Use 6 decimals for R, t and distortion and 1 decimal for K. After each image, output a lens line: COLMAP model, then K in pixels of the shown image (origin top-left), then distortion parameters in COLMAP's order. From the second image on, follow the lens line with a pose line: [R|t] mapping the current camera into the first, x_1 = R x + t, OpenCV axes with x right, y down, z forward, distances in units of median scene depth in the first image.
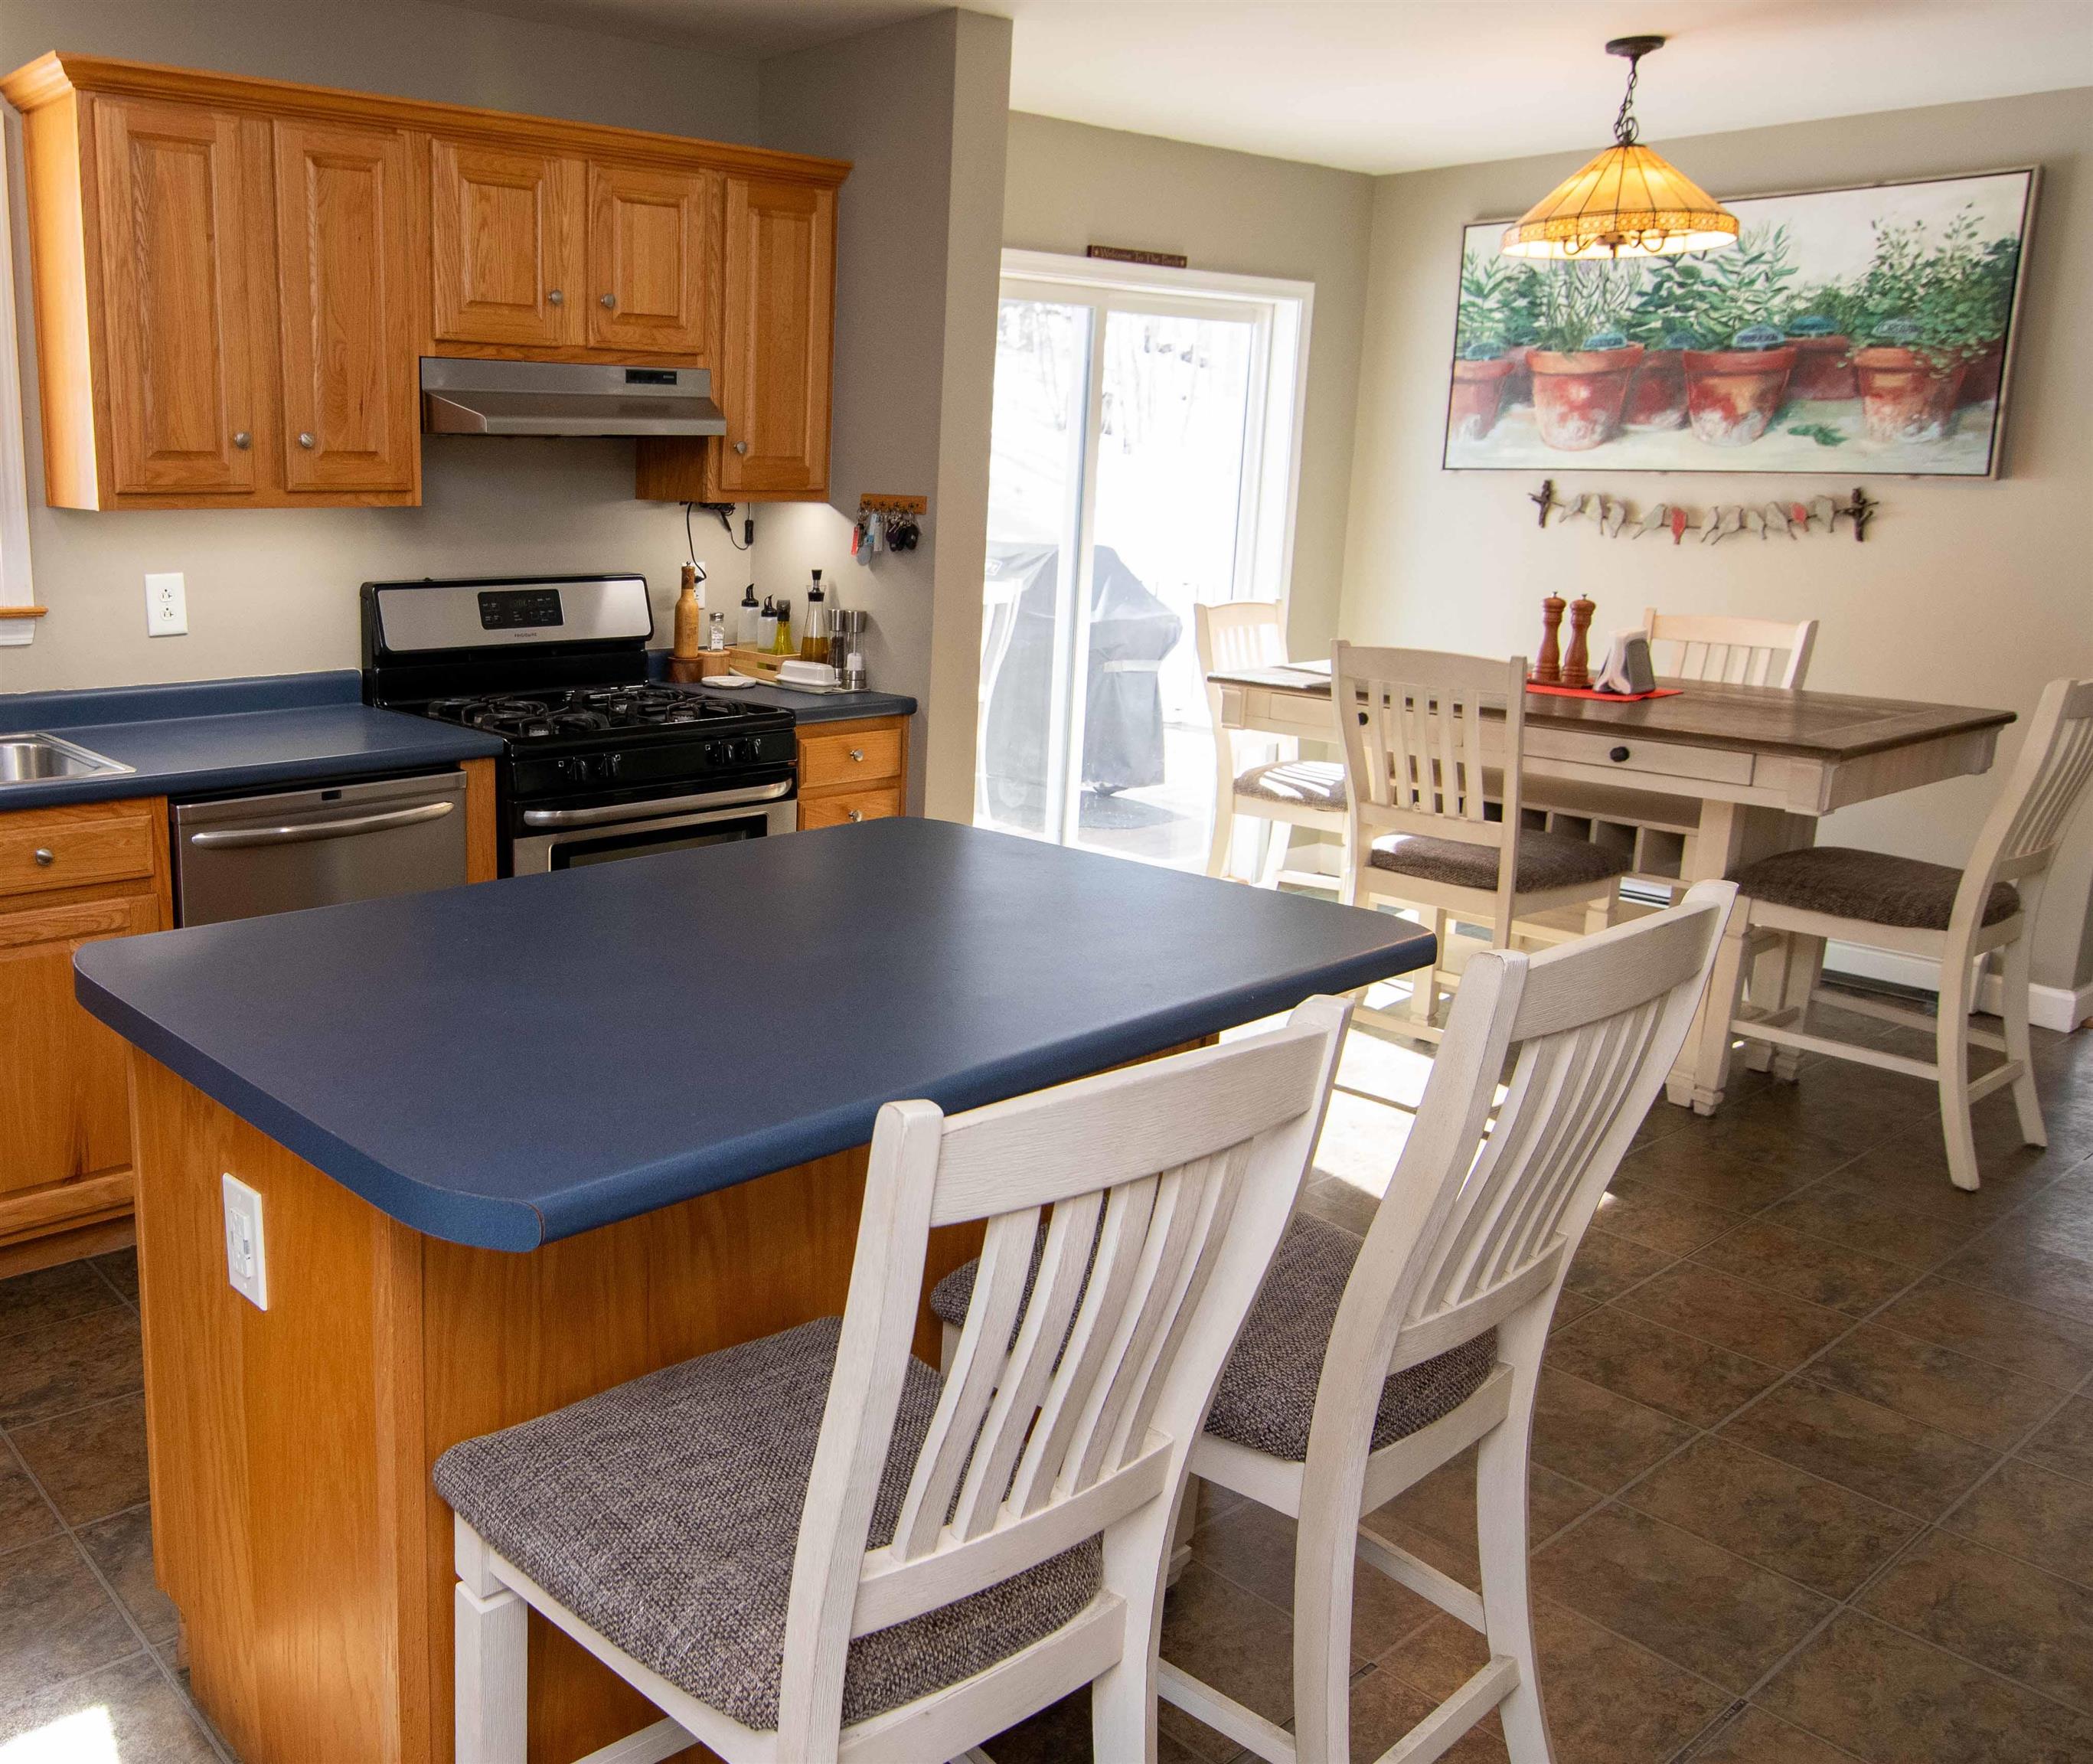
lens RADIAL K [[1752.2, 0, 648.3], [0, 1752.2, 833.9], [0, 0, 1]] dist [0.000337, -0.013202]
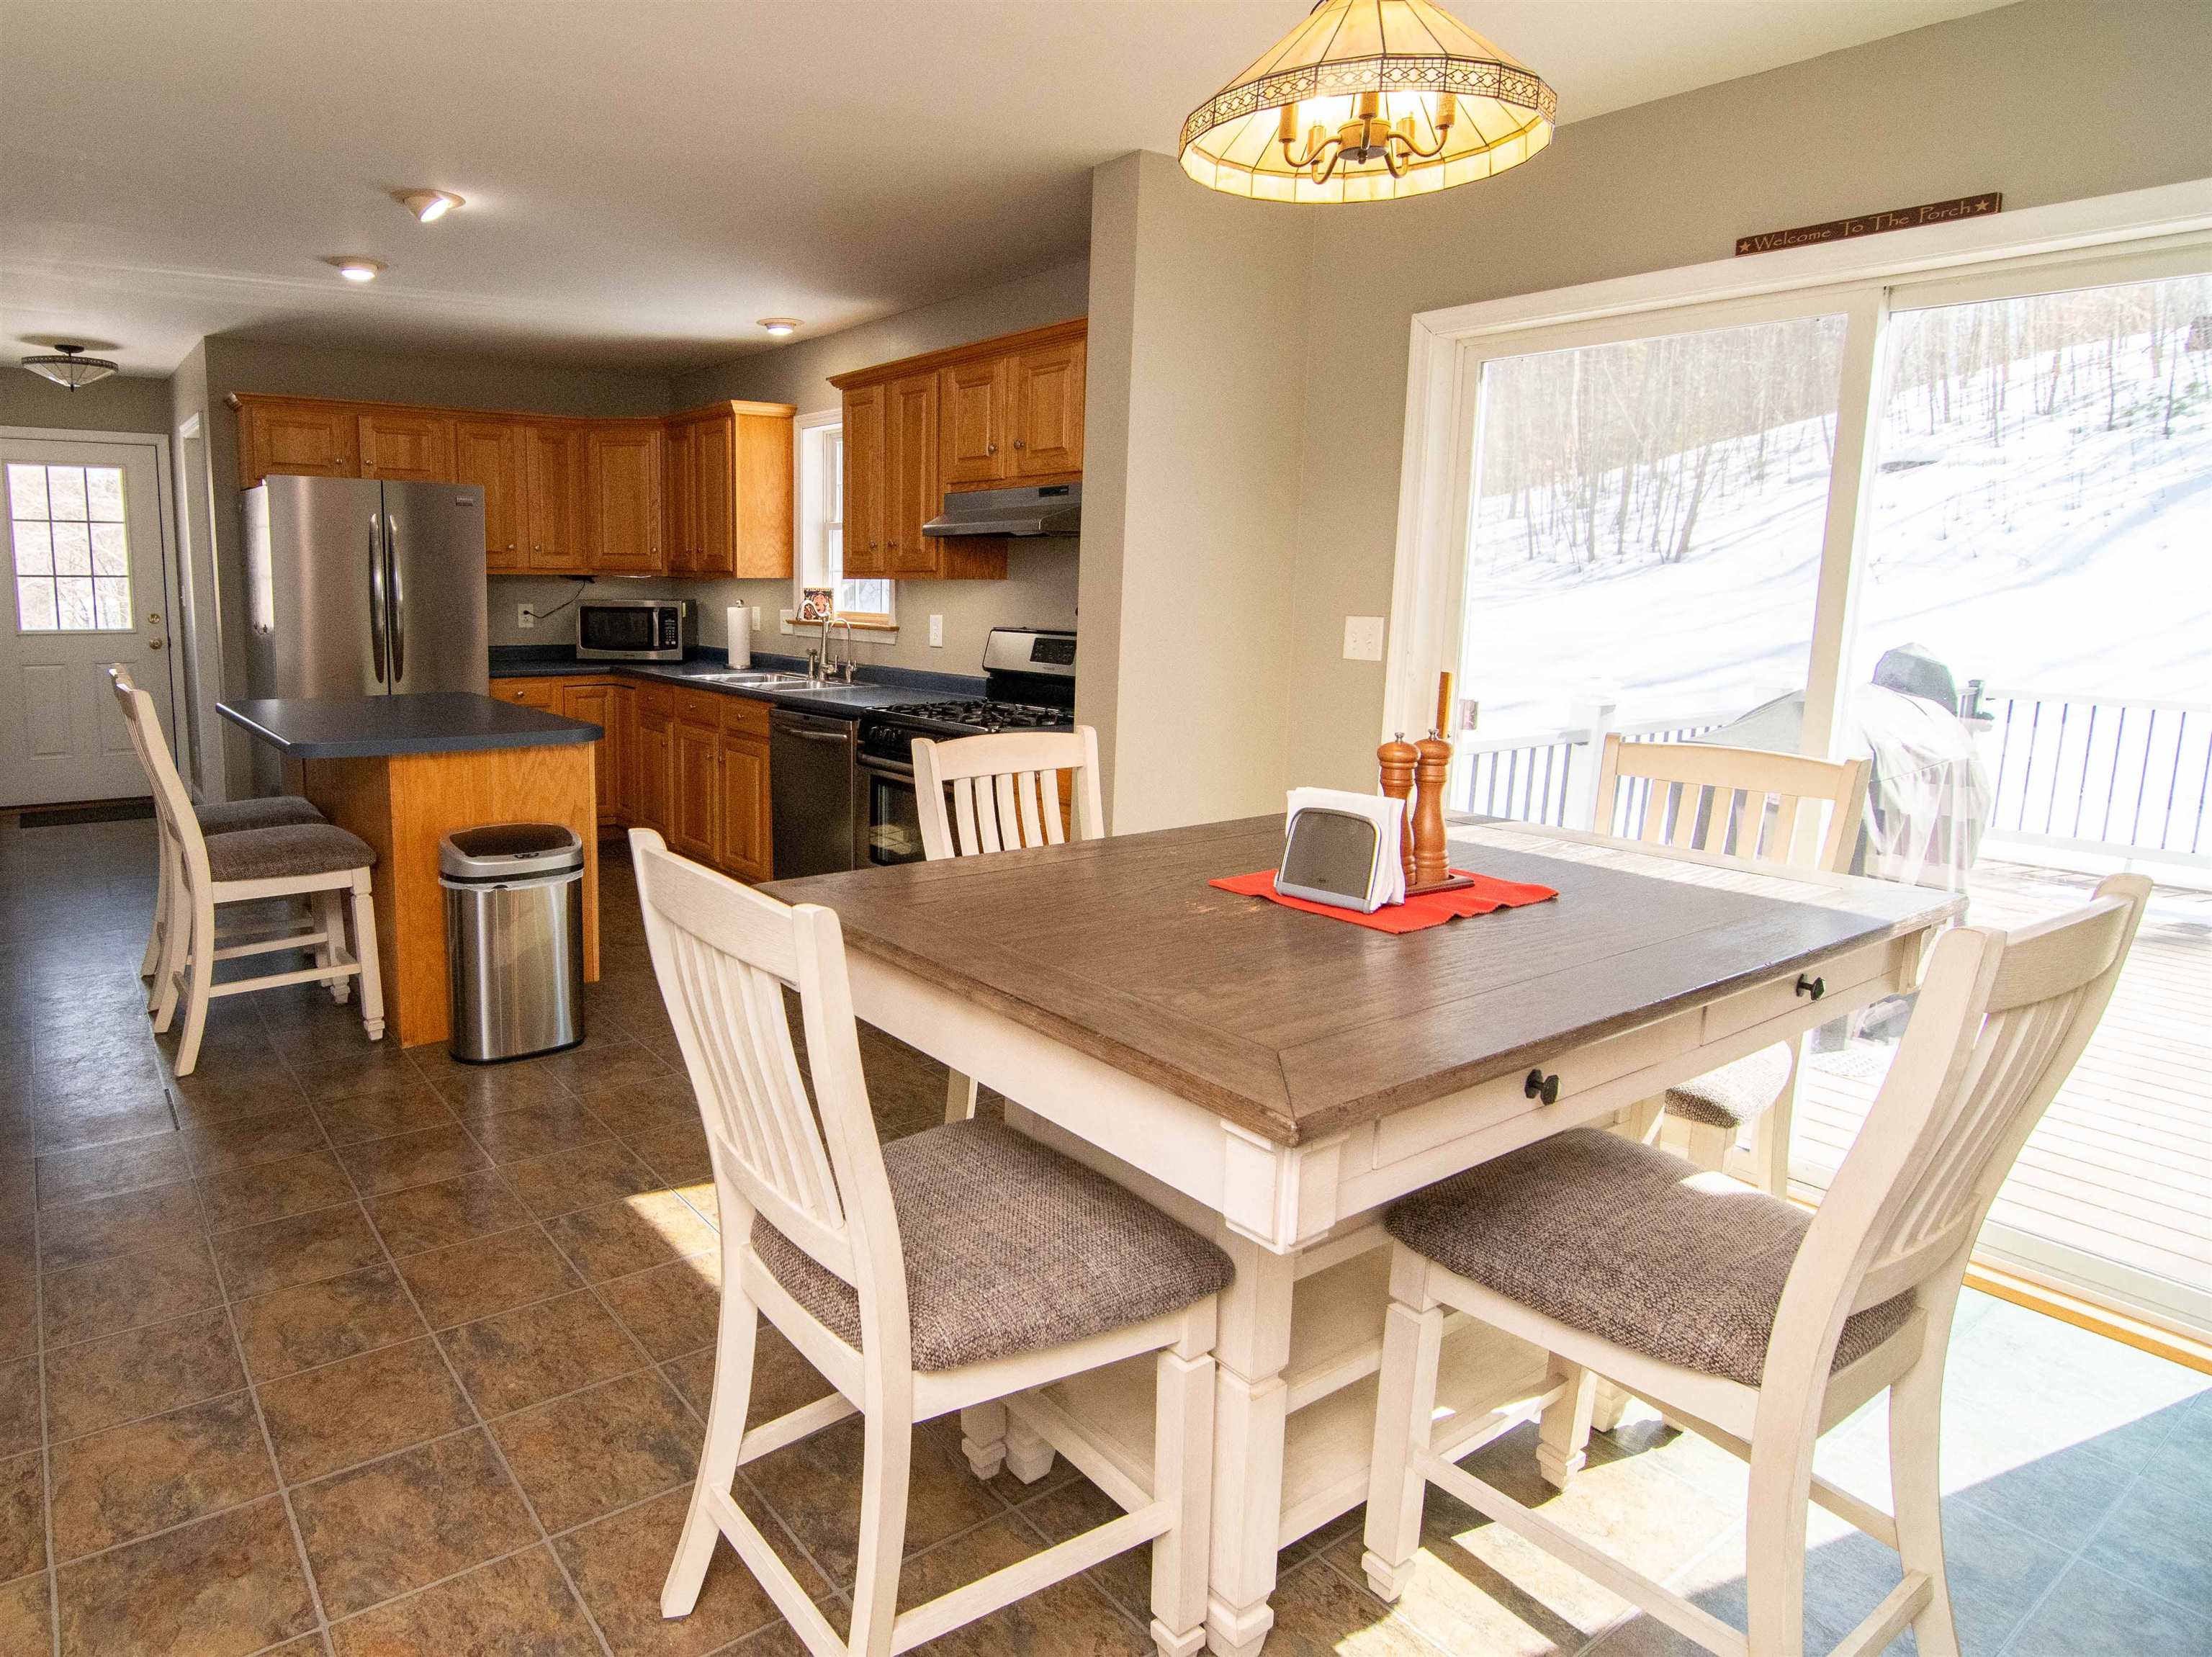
lens RADIAL K [[1302.2, 0, 849.6], [0, 1302.2, 772.9], [0, 0, 1]] dist [-0.002278, -0.013549]
pose [[-0.069909, 0.142006, -0.987394, 0.899200], [-0.213275, 0.964802, 0.153857, -0.139299], [0.974488, 0.221342, -0.037162, 0.770096]]
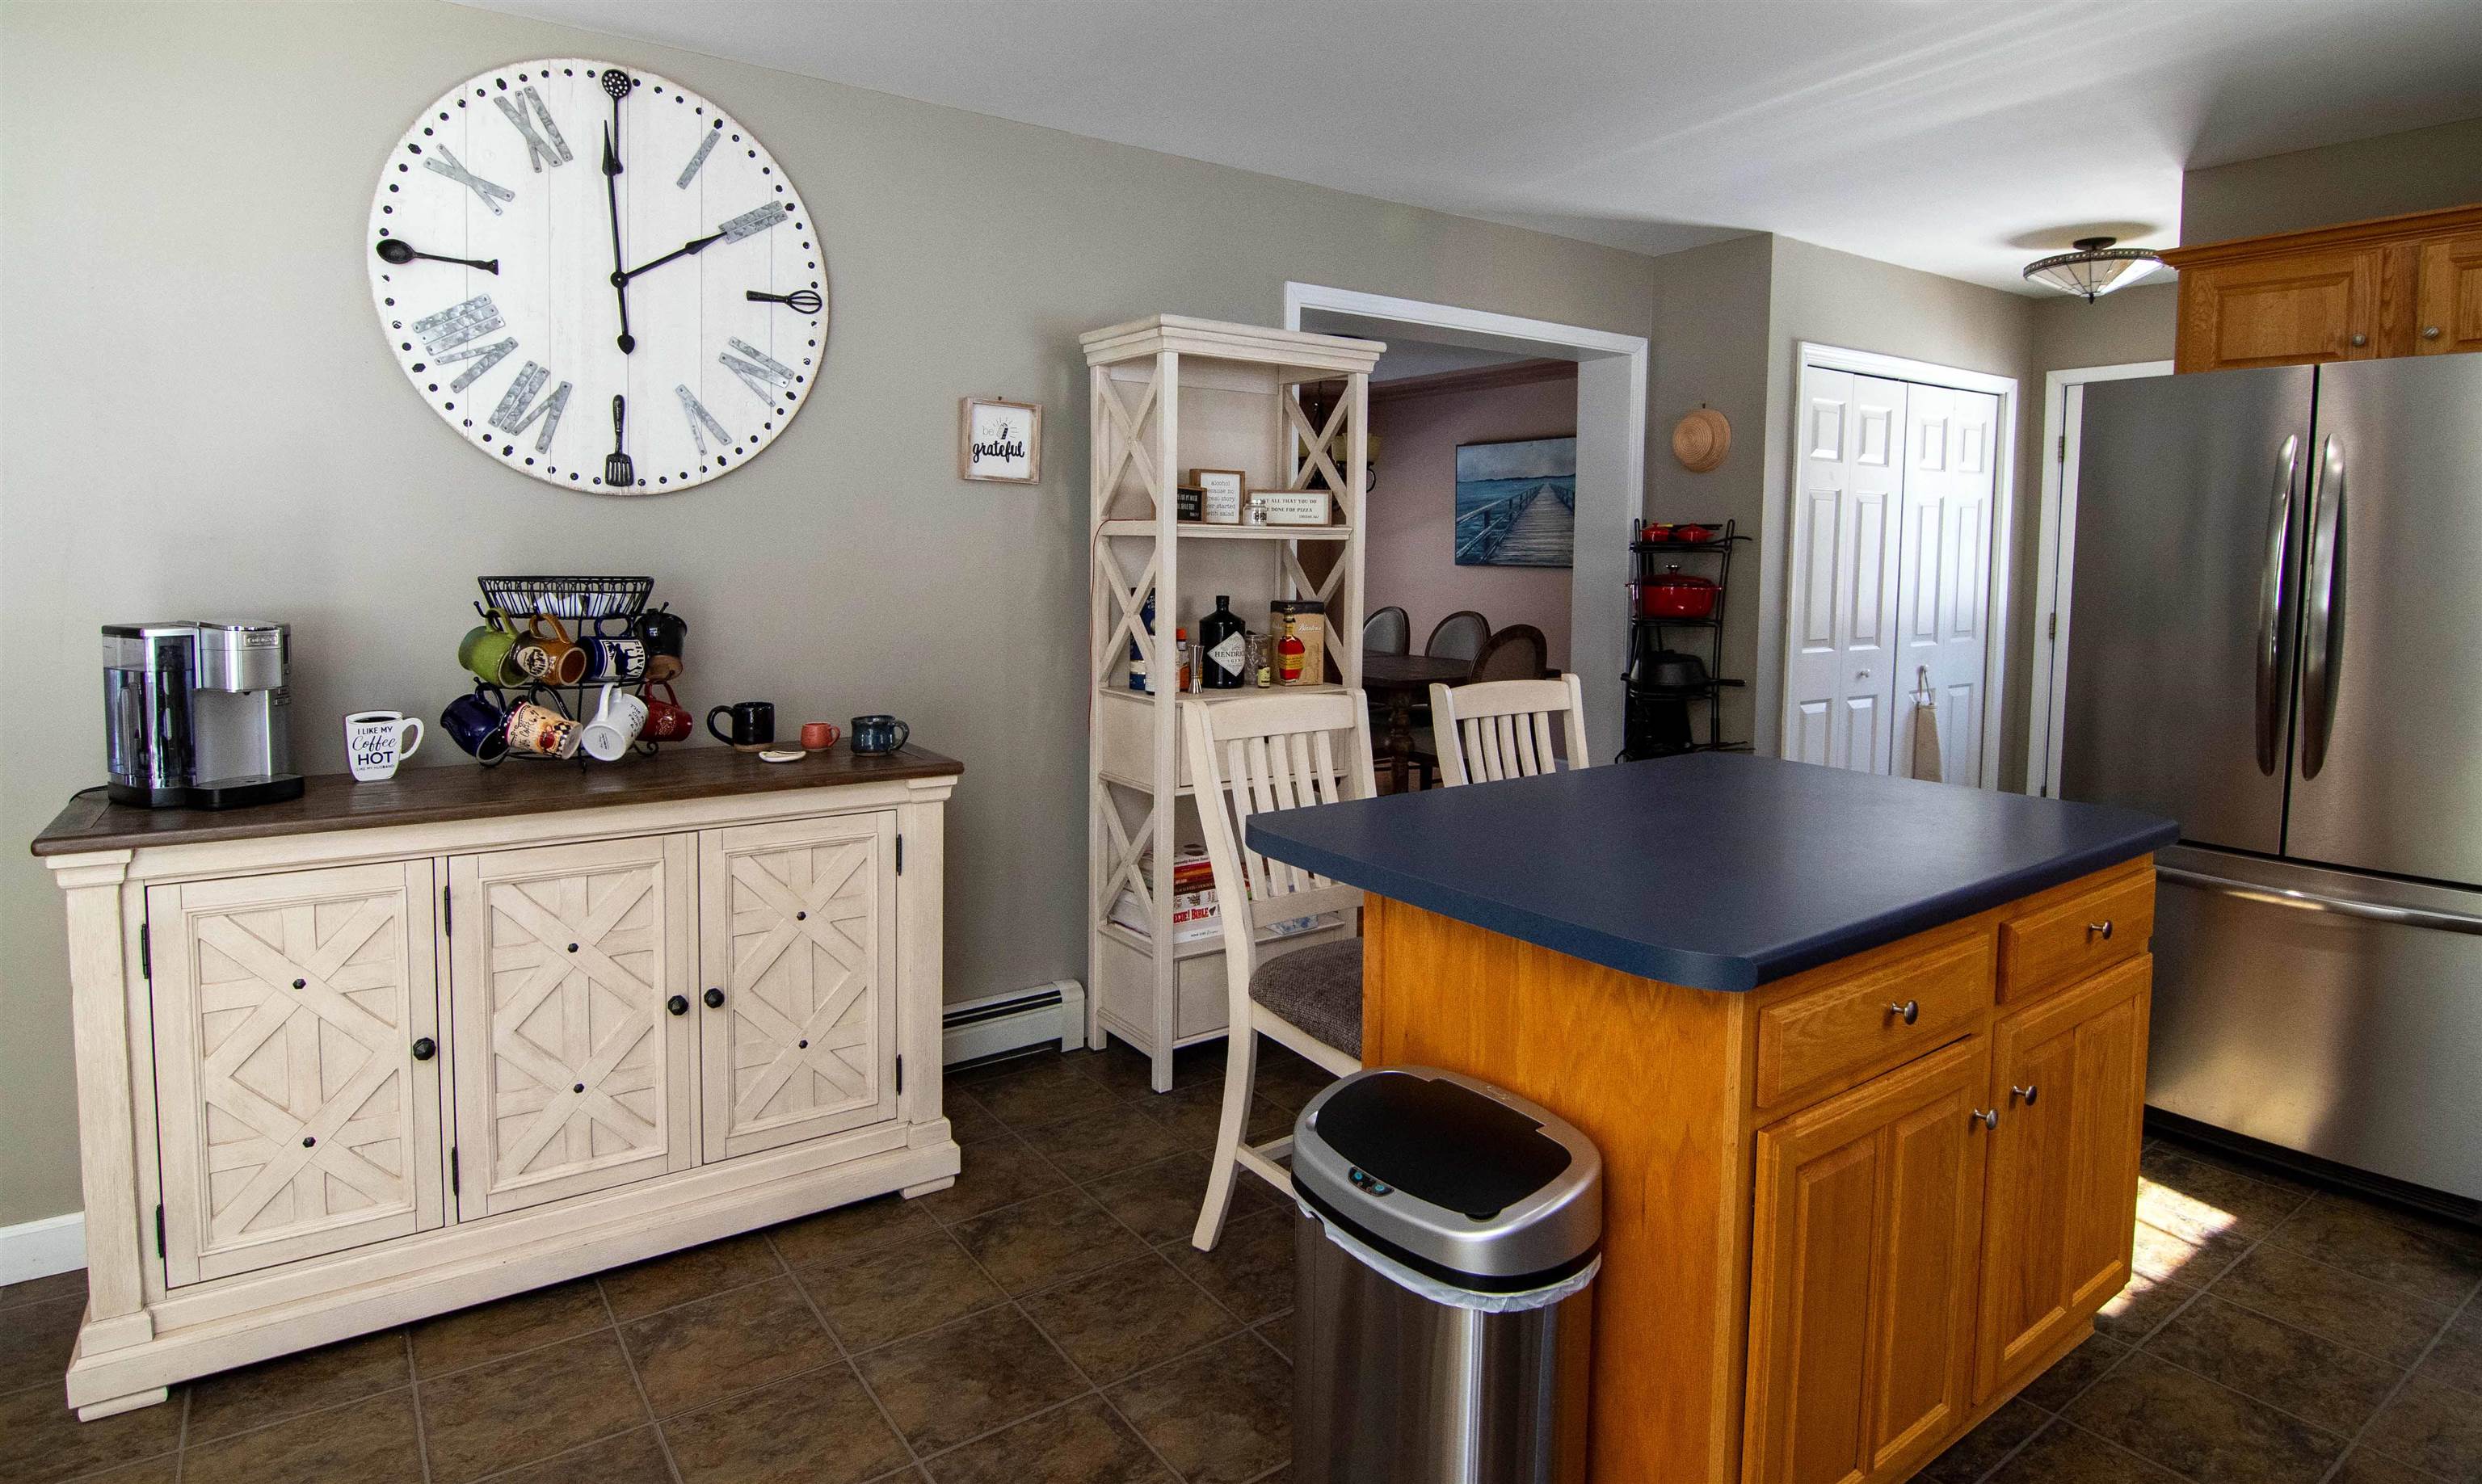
lens RADIAL K [[1309.2, 0, 1203.6], [0, 1309.2, 638.1], [0, 0, 1]] dist [-0.009039, -0.009816]
pose [[-0.999342, -0.019873, 0.030352, 0.195544], [-0.010947, 0.962802, 0.269988, -0.155330], [-0.034589, 0.269478, -0.962385, 0.850230]]
